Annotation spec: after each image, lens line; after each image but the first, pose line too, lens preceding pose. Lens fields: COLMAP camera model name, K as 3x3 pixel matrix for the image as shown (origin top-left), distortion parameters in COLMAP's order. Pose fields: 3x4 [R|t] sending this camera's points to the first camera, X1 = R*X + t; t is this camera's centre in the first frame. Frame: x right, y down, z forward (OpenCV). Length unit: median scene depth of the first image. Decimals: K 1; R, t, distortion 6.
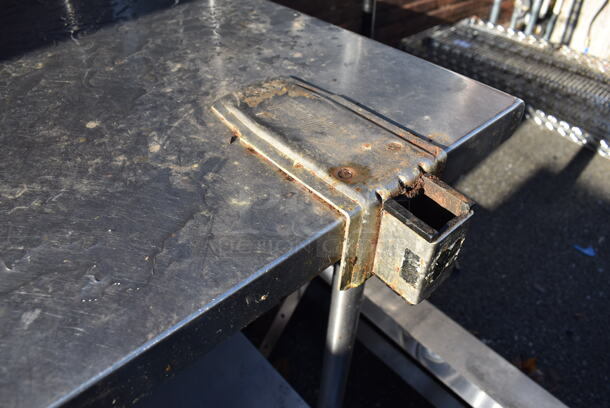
lens RADIAL K [[470.6, 0, 305.0], [0, 470.6, 204.0], [0, 0, 1]] dist [-0.088532, 0.006657]
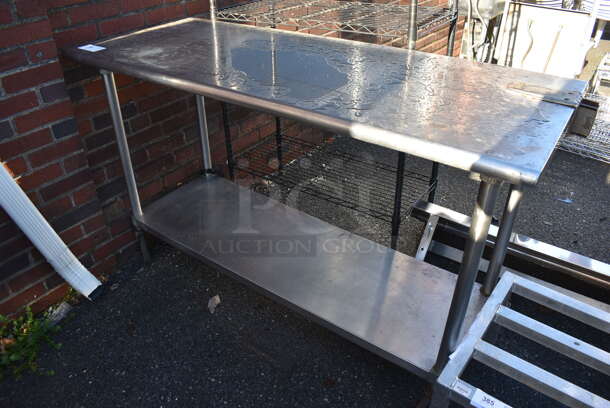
lens RADIAL K [[470.6, 0, 305.0], [0, 470.6, 204.0], [0, 0, 1]] dist [-0.088532, 0.006657]
pose [[0.975802, -0.135645, 0.171494, -0.448739], [0.157874, 0.979720, -0.123386, 0.143395], [-0.151280, 0.147475, 0.977428, -0.334350]]
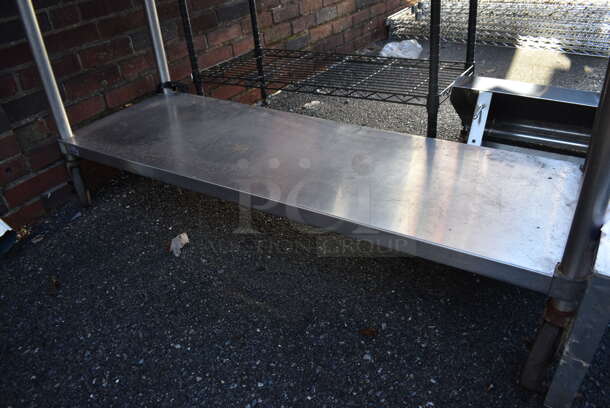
lens RADIAL K [[470.6, 0, 305.0], [0, 470.6, 204.0], [0, 0, 1]] dist [-0.088532, 0.006657]
pose [[0.956218, -0.221106, 0.191726, -0.439768], [0.249764, 0.958005, -0.140871, 0.286542], [-0.152527, 0.182590, 0.971286, 0.020670]]
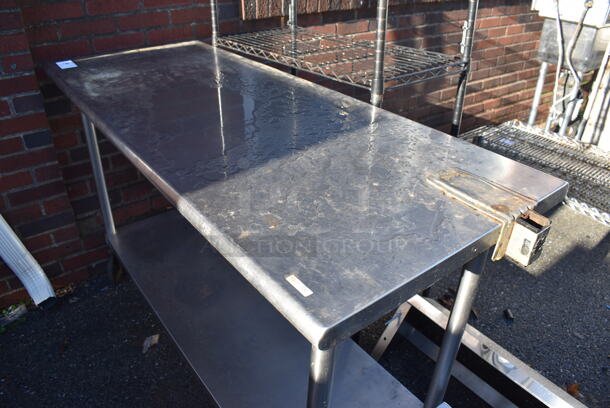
lens RADIAL K [[470.6, 0, 305.0], [0, 470.6, 204.0], [0, 0, 1]] dist [-0.088532, 0.006657]
pose [[0.996979, 0.043796, -0.064141, -0.129598], [-0.054367, 0.983306, -0.173647, 0.065865], [0.055466, 0.176610, 0.982717, -0.243335]]
